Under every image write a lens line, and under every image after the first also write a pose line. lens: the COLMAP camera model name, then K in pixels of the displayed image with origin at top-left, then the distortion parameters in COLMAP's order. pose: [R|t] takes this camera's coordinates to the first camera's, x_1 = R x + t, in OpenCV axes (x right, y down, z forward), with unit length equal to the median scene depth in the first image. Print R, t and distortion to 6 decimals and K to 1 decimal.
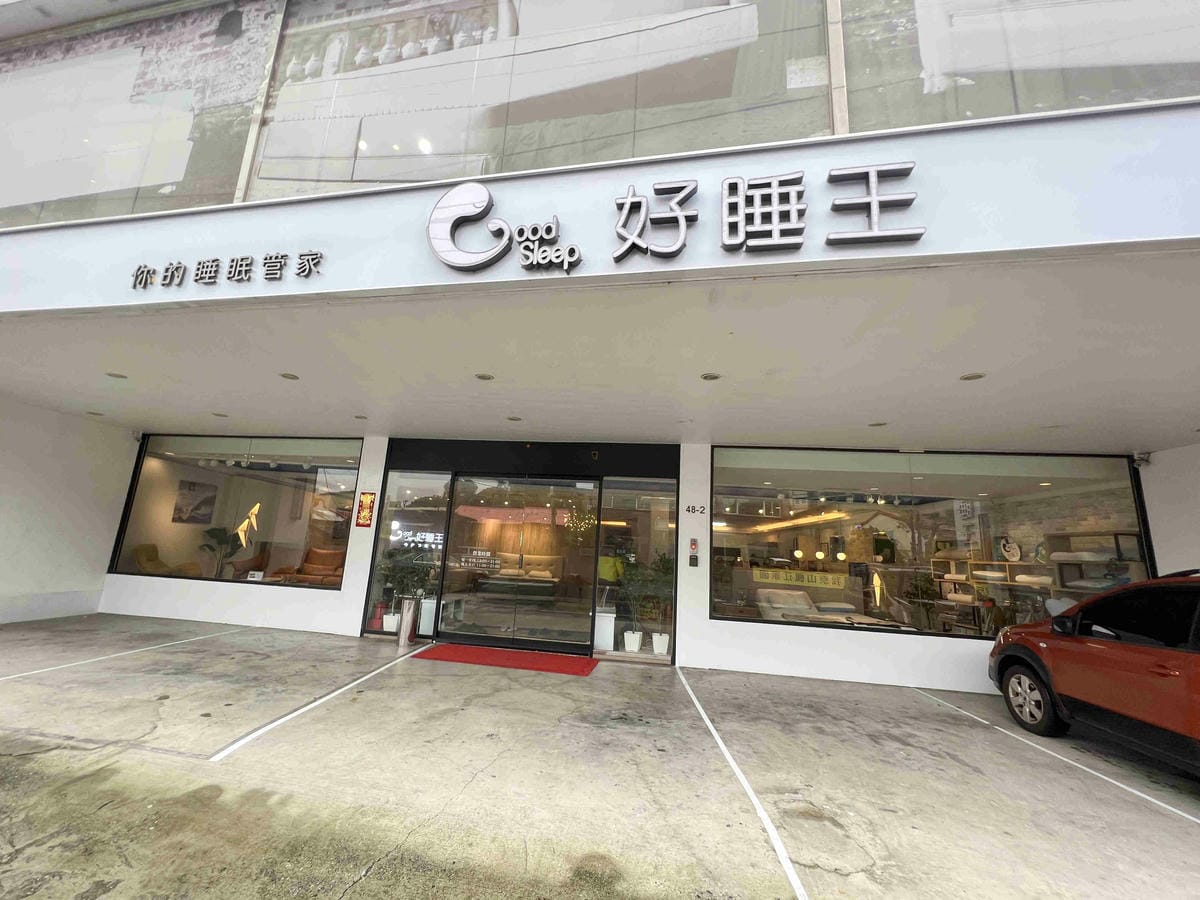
lens RADIAL K [[485.0, 0, 596.5], [0, 485.0, 451.0], [0, 0, 1]] dist [-0.001119, -0.000497]
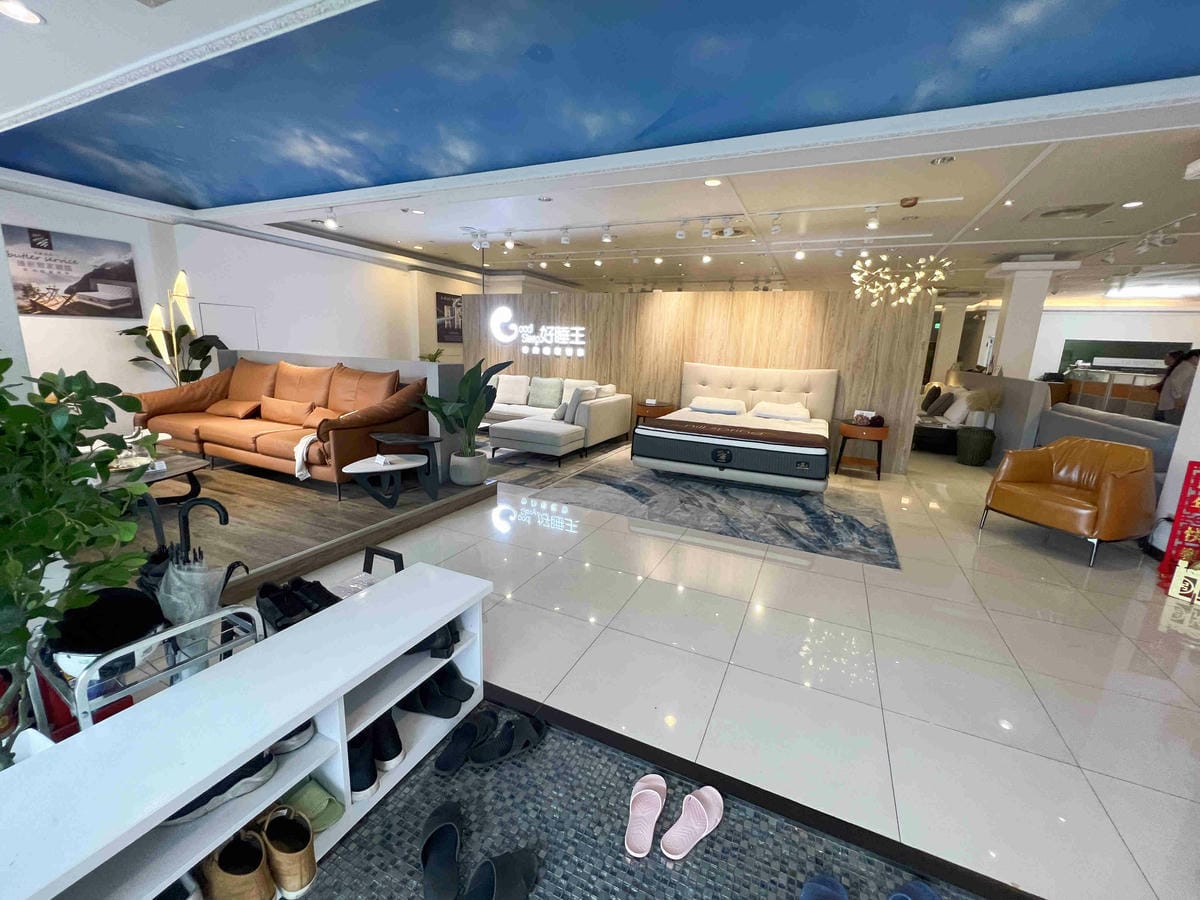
lens RADIAL K [[485.0, 0, 603.6], [0, 485.0, 452.6], [0, 0, 1]] dist [-0.001119, -0.000497]
pose [[0.907333, 0.068882, -0.414732, -0.152887], [0.100195, 0.922632, 0.372440, 0.217445], [0.408299, -0.379481, 0.830233, 1.104711]]
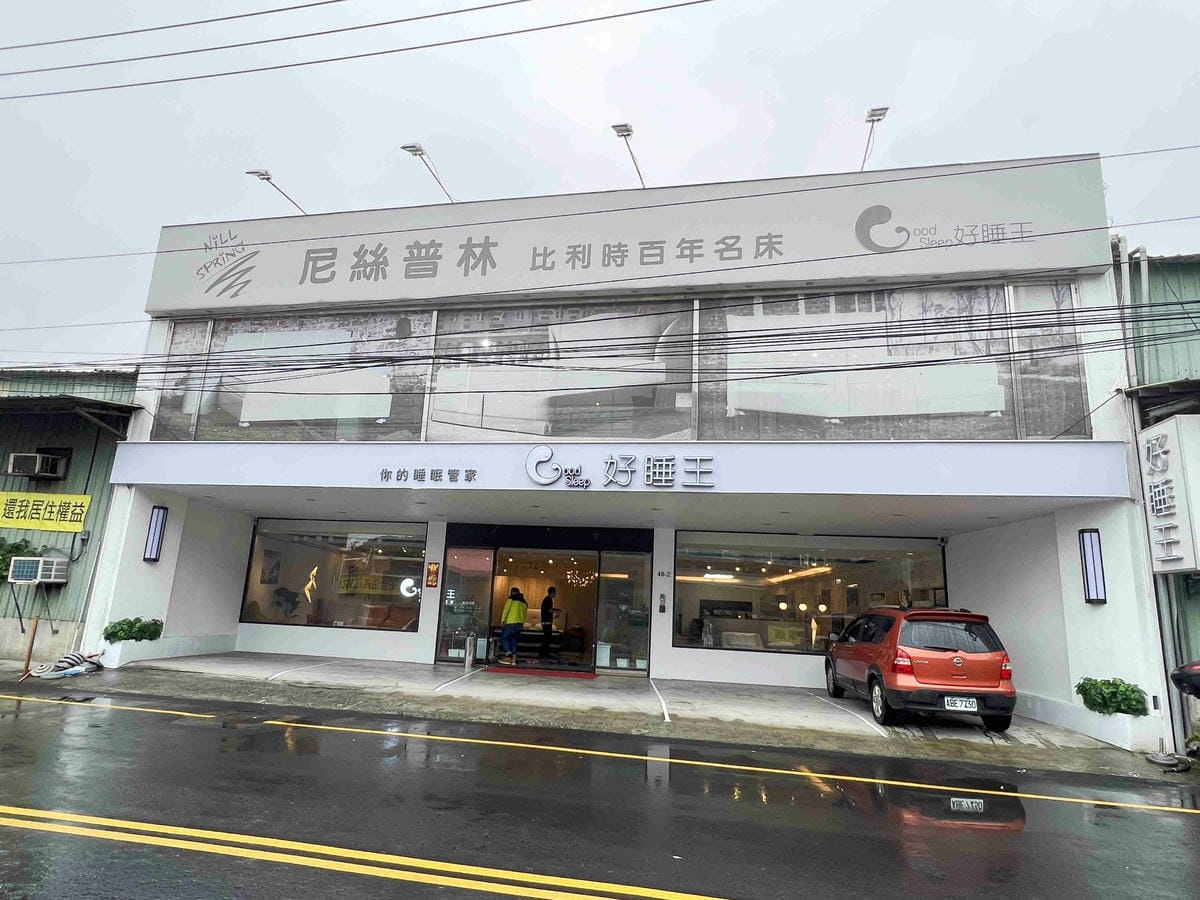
lens RADIAL K [[700.6, 0, 604.3], [0, 700.6, 451.9], [0, 0, 1]] dist [-0.005344, -0.000472]
pose [[0.999909, -0.005567, 0.012307, -0.001795], [0.005786, 0.999825, -0.017780, -0.224611], [-0.012206, 0.017850, 0.999766, -1.190719]]
